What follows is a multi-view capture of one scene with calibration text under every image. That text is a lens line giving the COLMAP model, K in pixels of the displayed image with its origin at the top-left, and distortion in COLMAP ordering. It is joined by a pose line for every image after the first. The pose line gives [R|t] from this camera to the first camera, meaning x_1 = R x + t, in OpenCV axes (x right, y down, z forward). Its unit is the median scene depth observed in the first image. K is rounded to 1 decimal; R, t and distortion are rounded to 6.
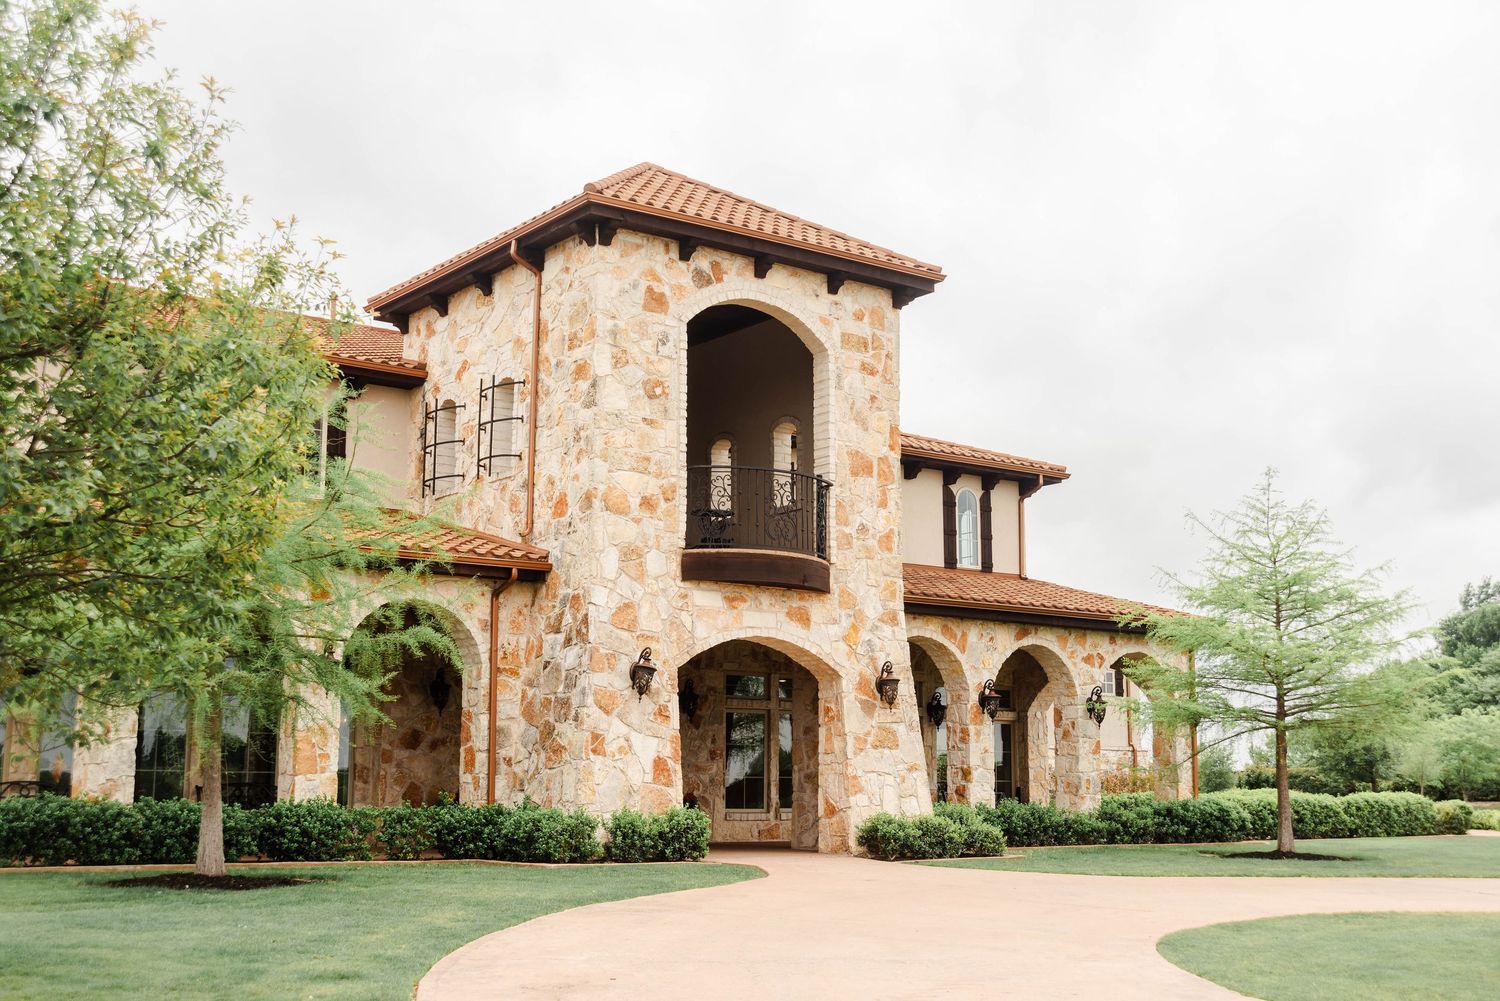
lens RADIAL K [[1773.3, 0, 748.2], [0, 1773.3, 499.0], [0, 0, 1]] dist [-0.000695, 0.000000]
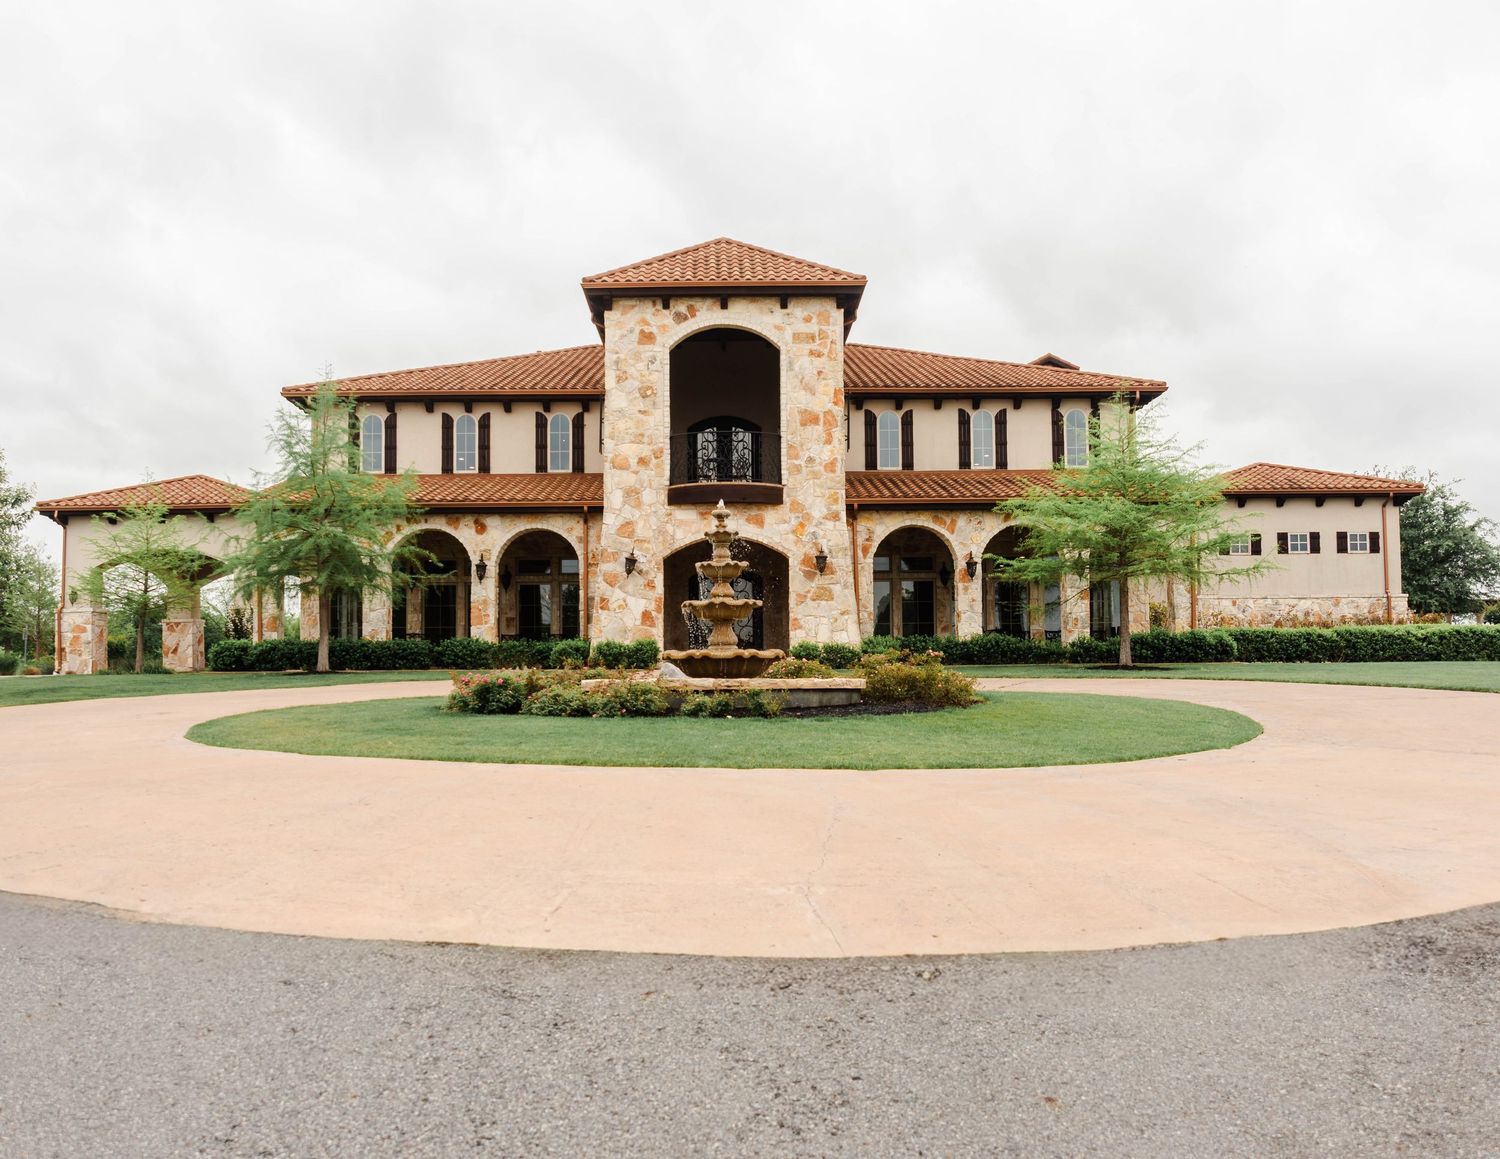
lens RADIAL K [[1321.4, 0, 737.1], [0, 1321.4, 590.2], [0, 0, 1]] dist [-0.011493, -0.001903]
pose [[0.809361, -0.042022, -0.585806, 0.710635], [0.108298, 0.991011, 0.078539, 0.033277], [0.577240, -0.127008, 0.806637, 0.024580]]
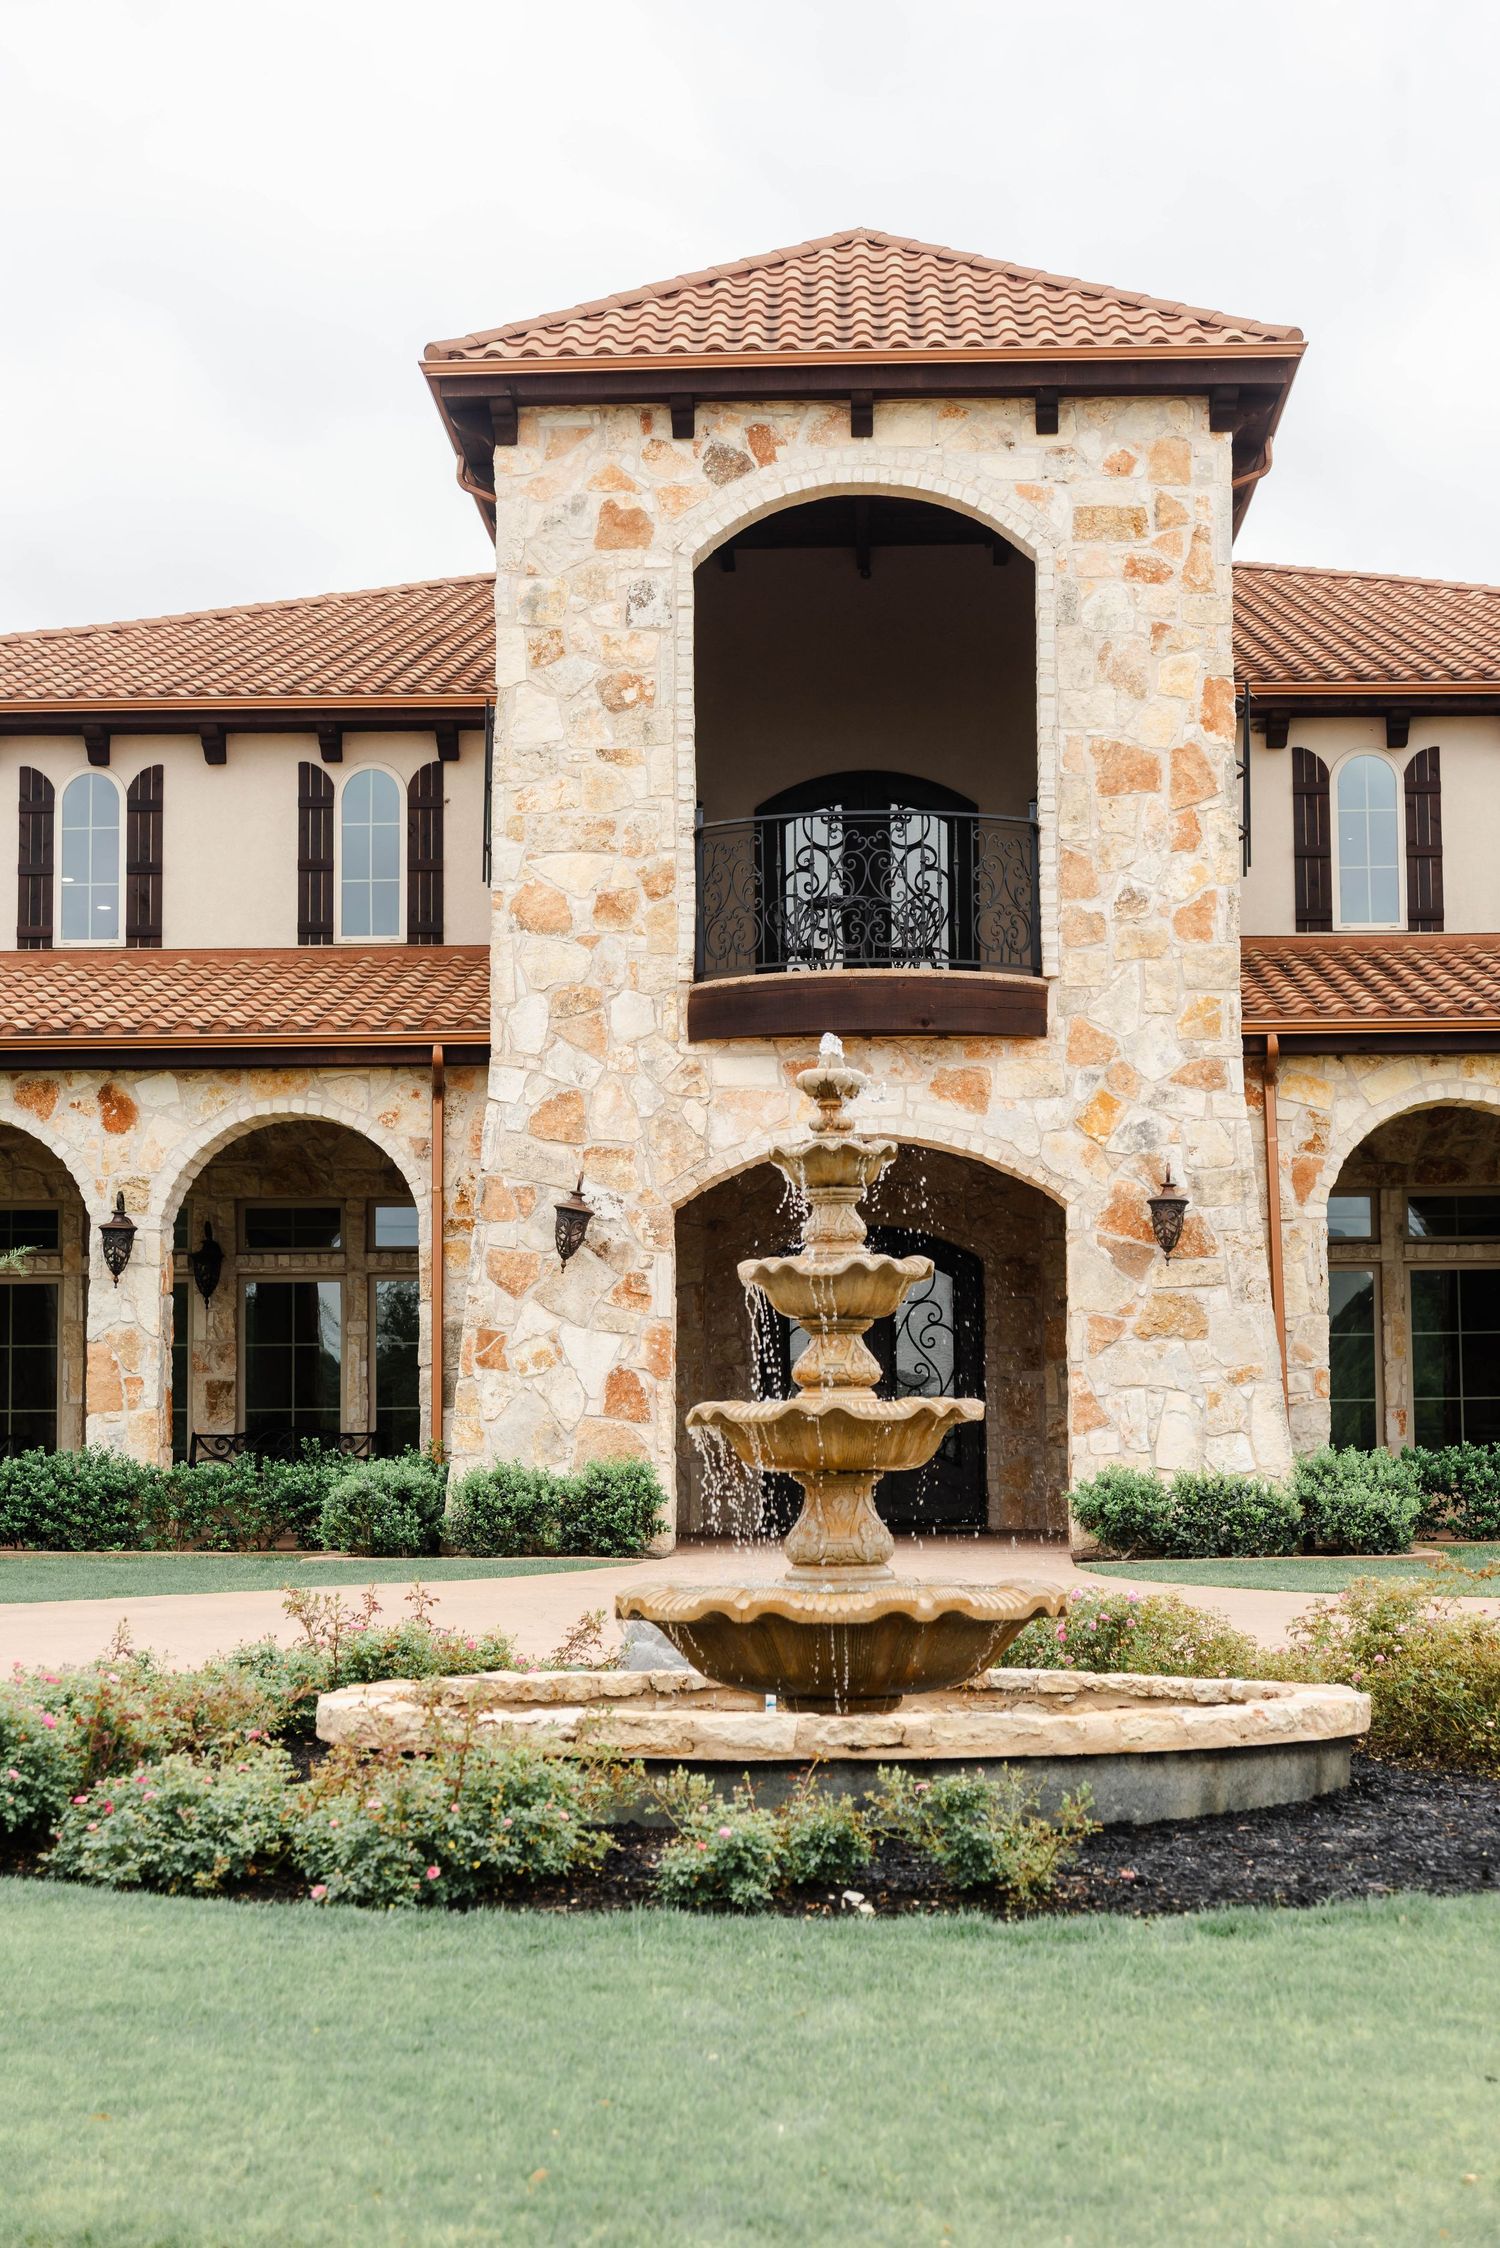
lens RADIAL K [[3575.3, 0, 757.6], [0, 3575.3, 1119.5], [0, 0, 1]] dist [0.003594, 0.000000]
pose [[0.782842, -0.068000, -0.618494, 0.622140], [0.112767, 0.993055, 0.033552, 0.033951], [0.611917, -0.096011, 0.785073, 0.153712]]
